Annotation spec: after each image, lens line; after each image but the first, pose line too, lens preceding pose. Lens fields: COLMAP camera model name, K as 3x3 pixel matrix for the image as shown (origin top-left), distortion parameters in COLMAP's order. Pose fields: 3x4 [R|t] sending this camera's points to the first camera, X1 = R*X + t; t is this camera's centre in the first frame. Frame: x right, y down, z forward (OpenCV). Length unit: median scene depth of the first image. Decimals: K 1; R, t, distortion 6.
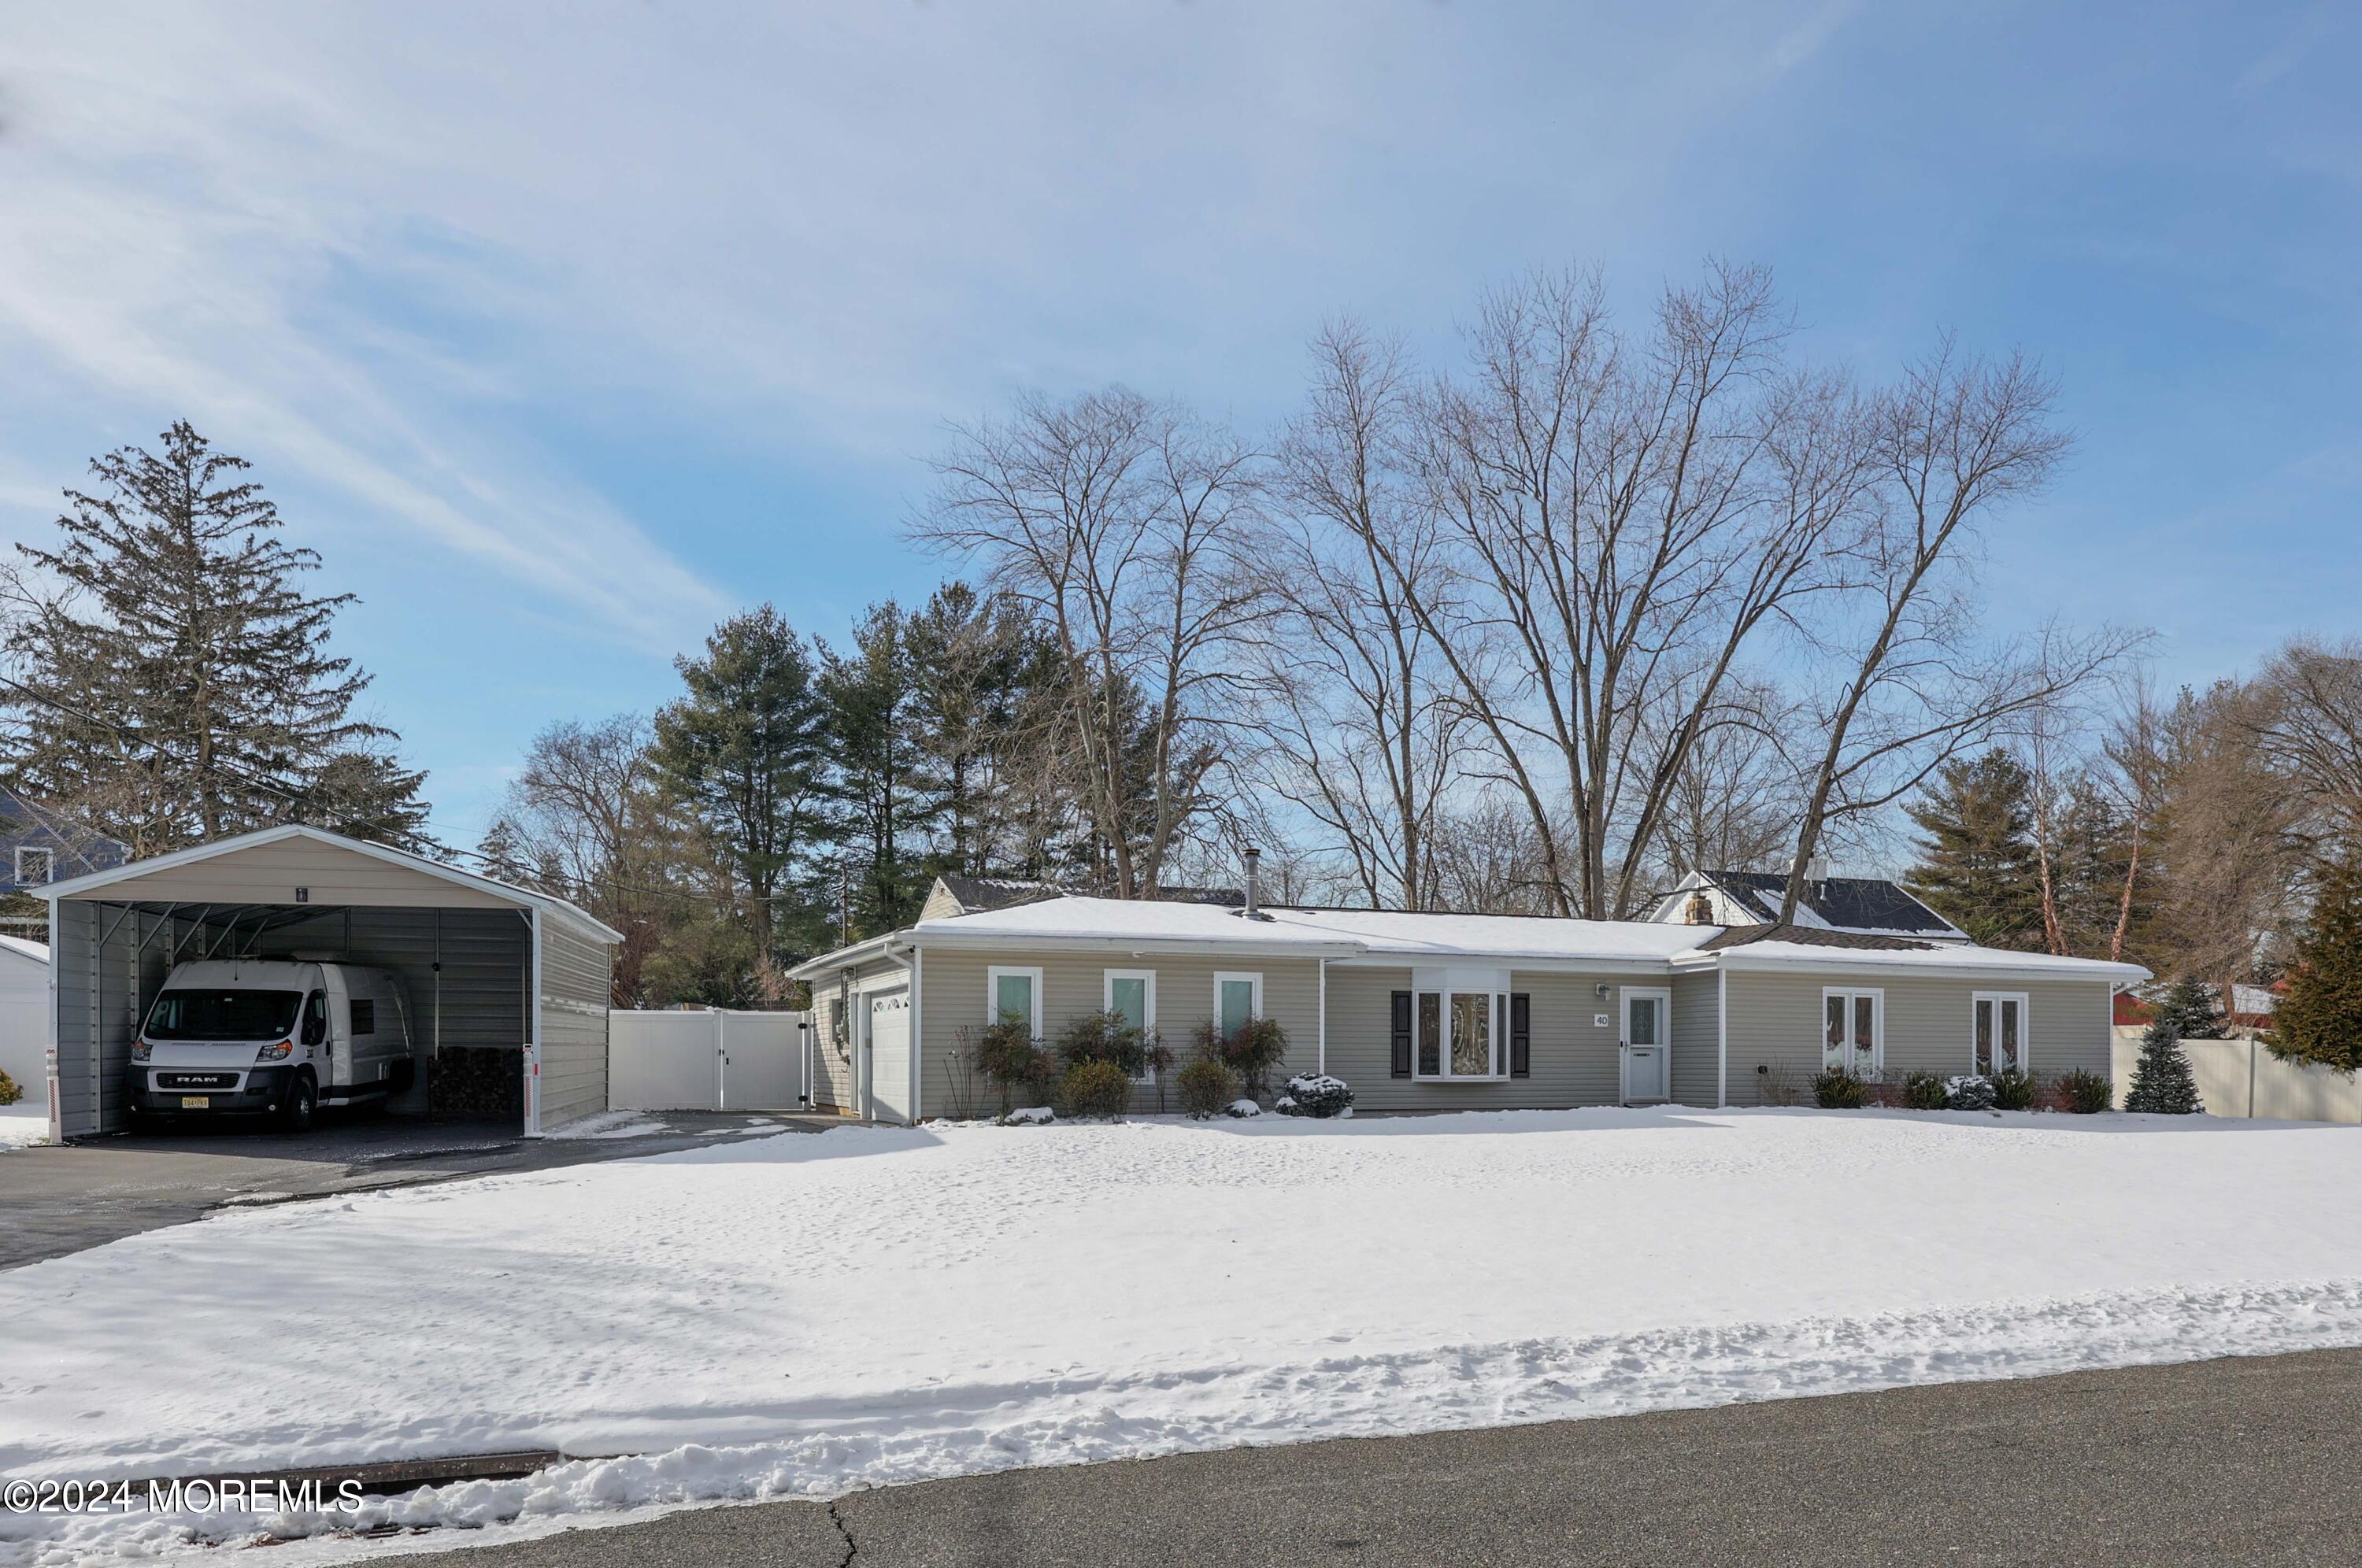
lens RADIAL K [[1418.0, 0, 1295.9], [0, 1418.0, 1012.7], [0, 0, 1]] dist [0.005066, -0.006661]
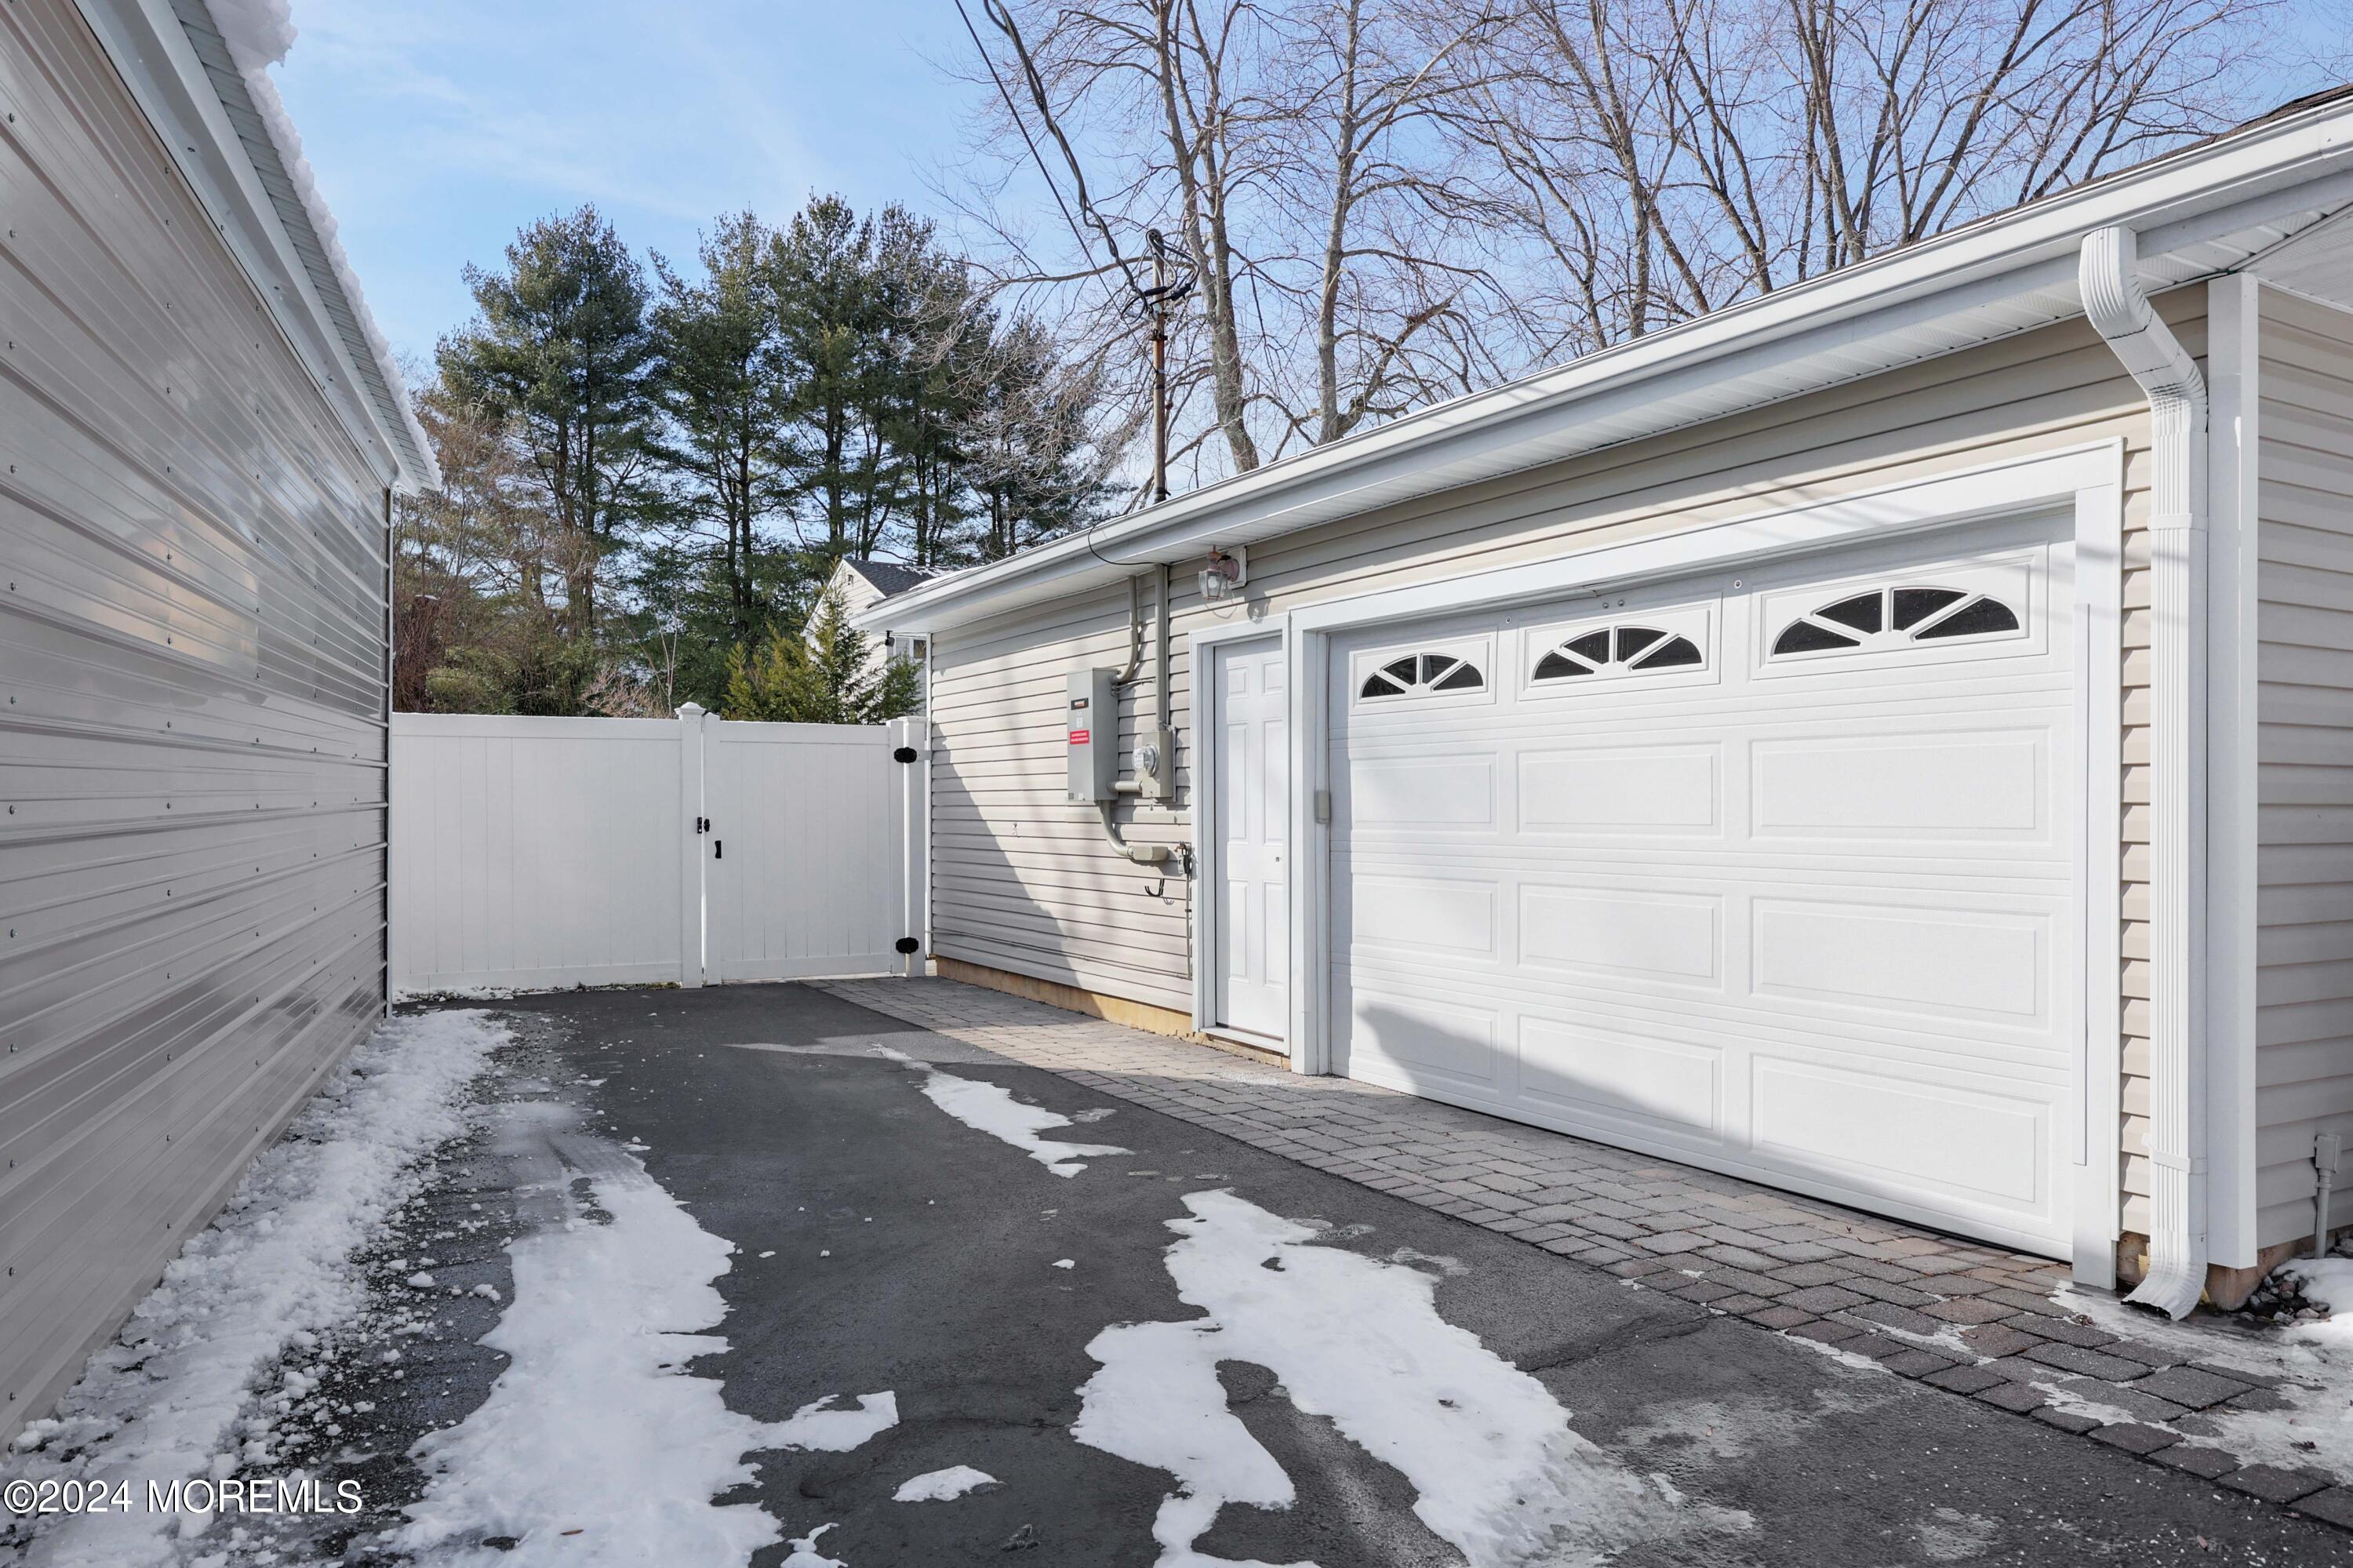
lens RADIAL K [[1400.0, 0, 1142.7], [0, 1400.0, 772.7], [0, 0, 1]] dist [0.002917, -0.003040]
pose [[0.998595, 0.001841, 0.052965, -0.297465], [-0.002448, 0.999932, 0.011392, 0.009608], [-0.052941, -0.011506, 0.998531, 0.605734]]
